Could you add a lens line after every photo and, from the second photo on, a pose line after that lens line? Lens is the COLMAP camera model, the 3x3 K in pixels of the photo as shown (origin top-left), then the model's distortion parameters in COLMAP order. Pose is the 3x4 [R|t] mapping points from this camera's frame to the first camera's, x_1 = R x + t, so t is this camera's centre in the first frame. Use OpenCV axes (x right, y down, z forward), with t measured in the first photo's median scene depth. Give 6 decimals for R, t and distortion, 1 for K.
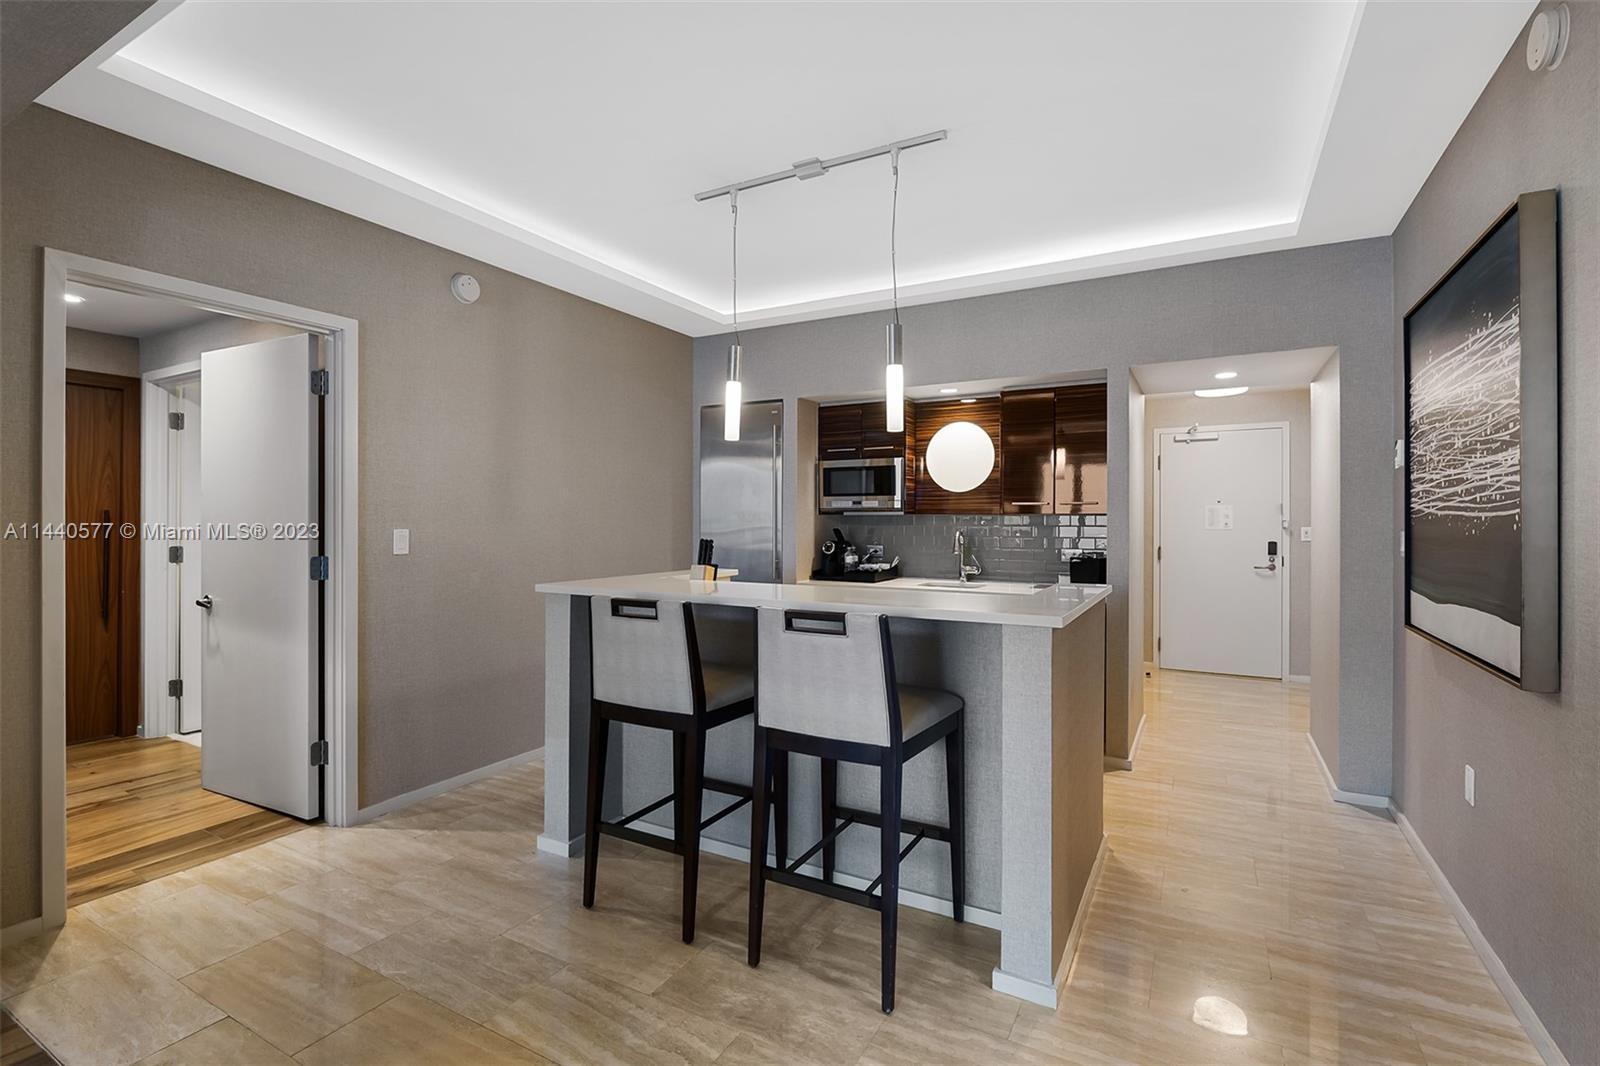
lens RADIAL K [[737.5, 0, 800.0], [0, 737.5, 533.0], [0, 0, 1]] dist [0.000962, 0.000011]
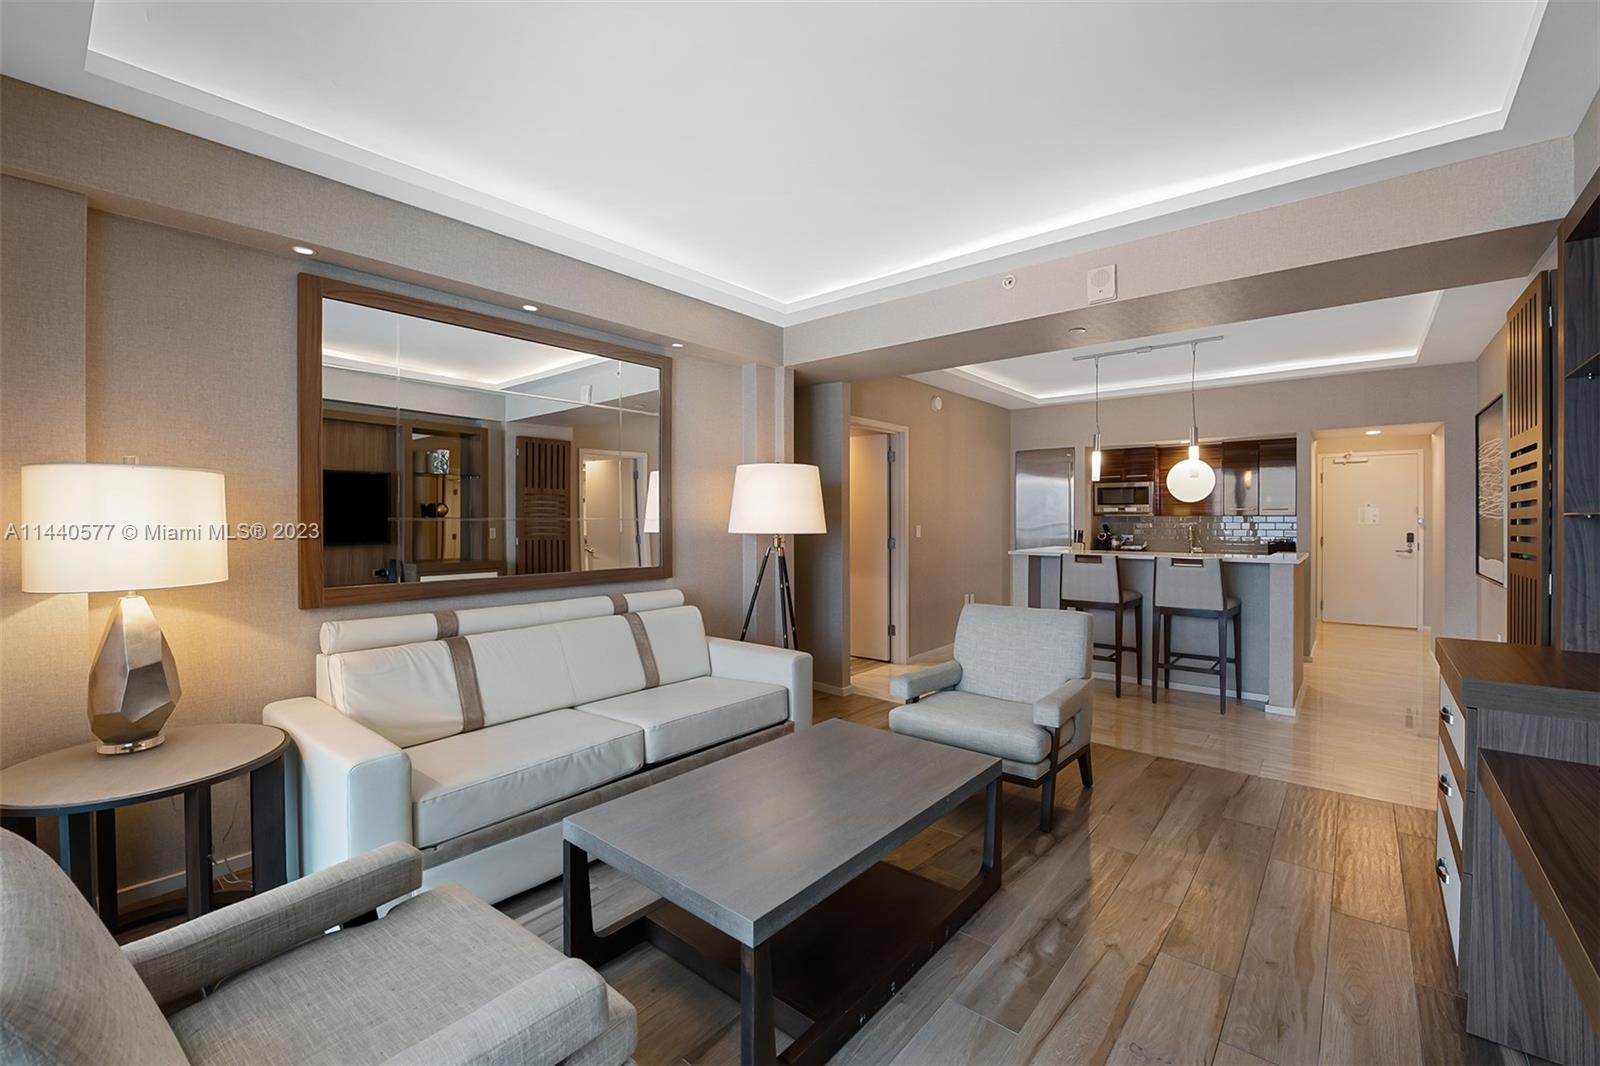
lens RADIAL K [[668.5, 0, 802.1], [0, 668.5, 529.7], [0, 0, 1]] dist [-0.000457, -0.008055]
pose [[0.982456, -0.000464, -0.186495, -0.402621], [0.000806, 0.999998, 0.001757, 0.002959], [0.186494, -0.001876, 0.982454, -0.702938]]
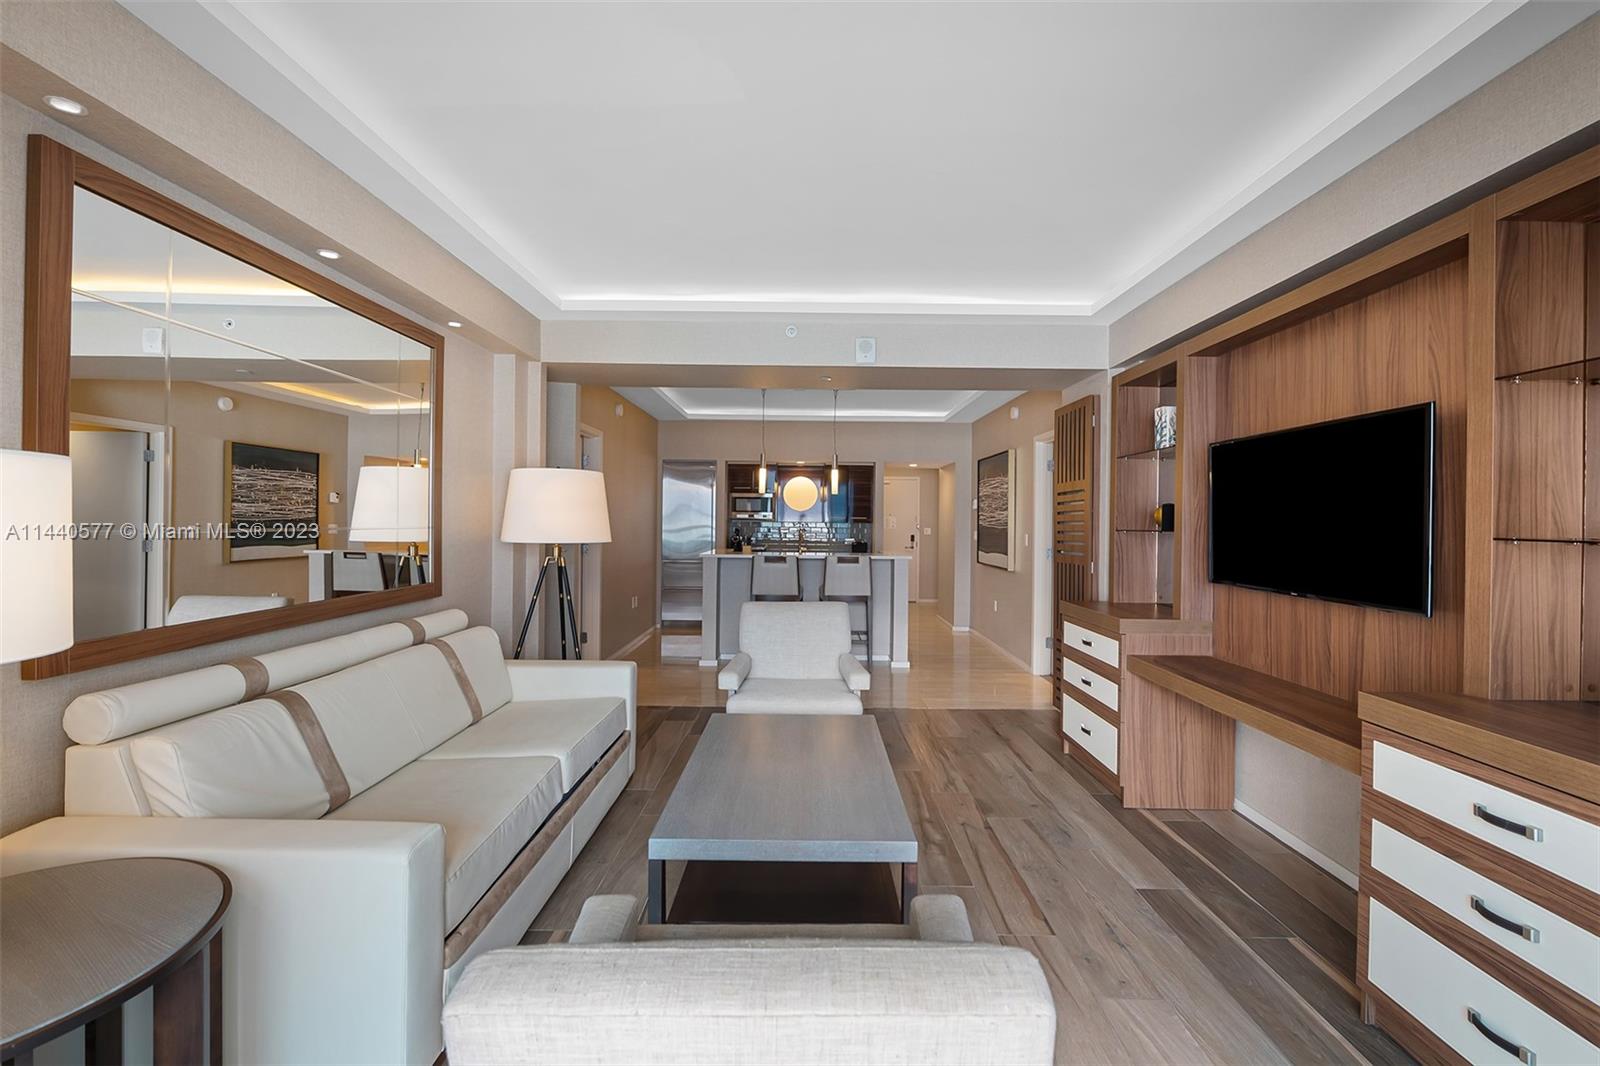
lens RADIAL K [[687.0, 0, 807.8], [0, 687.0, 529.4], [0, 0, 1]] dist [0.014873, -0.015633]
pose [[0.870326, -0.000116, 0.492475, -0.790217], [-0.000922, 0.999998, 0.001866, -0.009953], [-0.492475, -0.002078, 0.870324, -0.744667]]
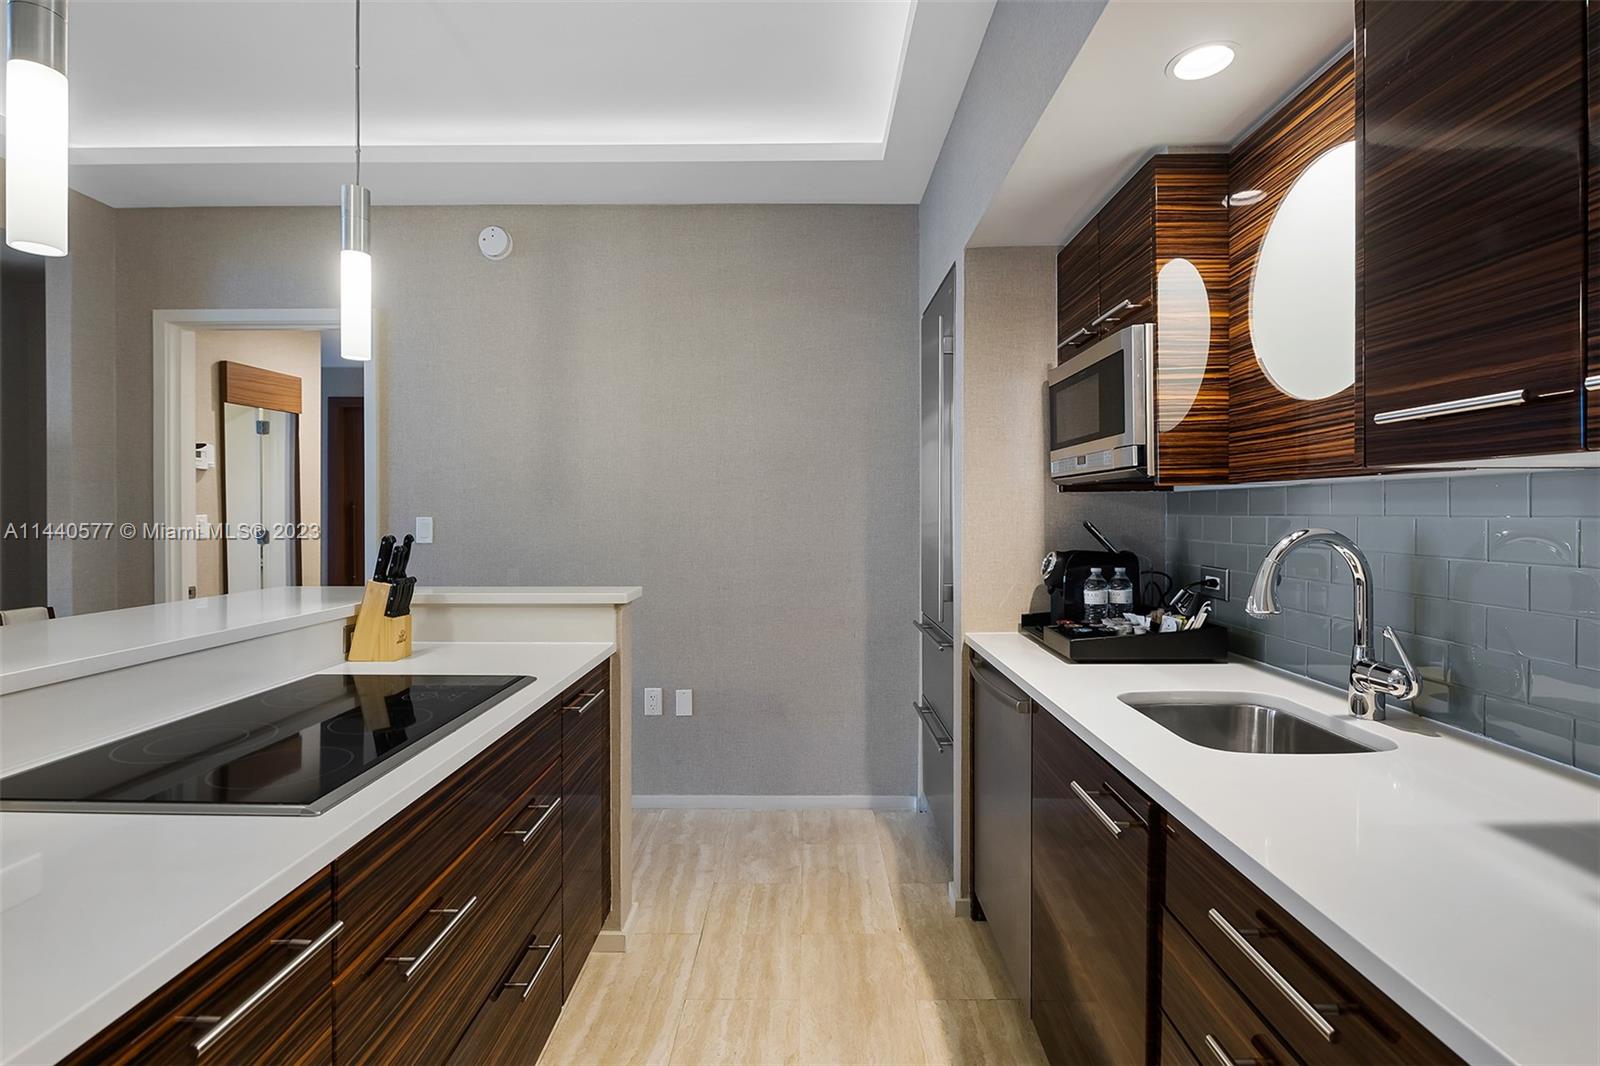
lens RADIAL K [[737.5, 0, 800.0], [0, 737.5, 533.0], [0, 0, 1]] dist [0.000962, 0.000011]
pose [[0.482736, 0.023320, -0.875456, 0.423290], [-0.008787, 0.999724, 0.021785, -0.007791], [0.875722, -0.002824, 0.482807, 0.760558]]
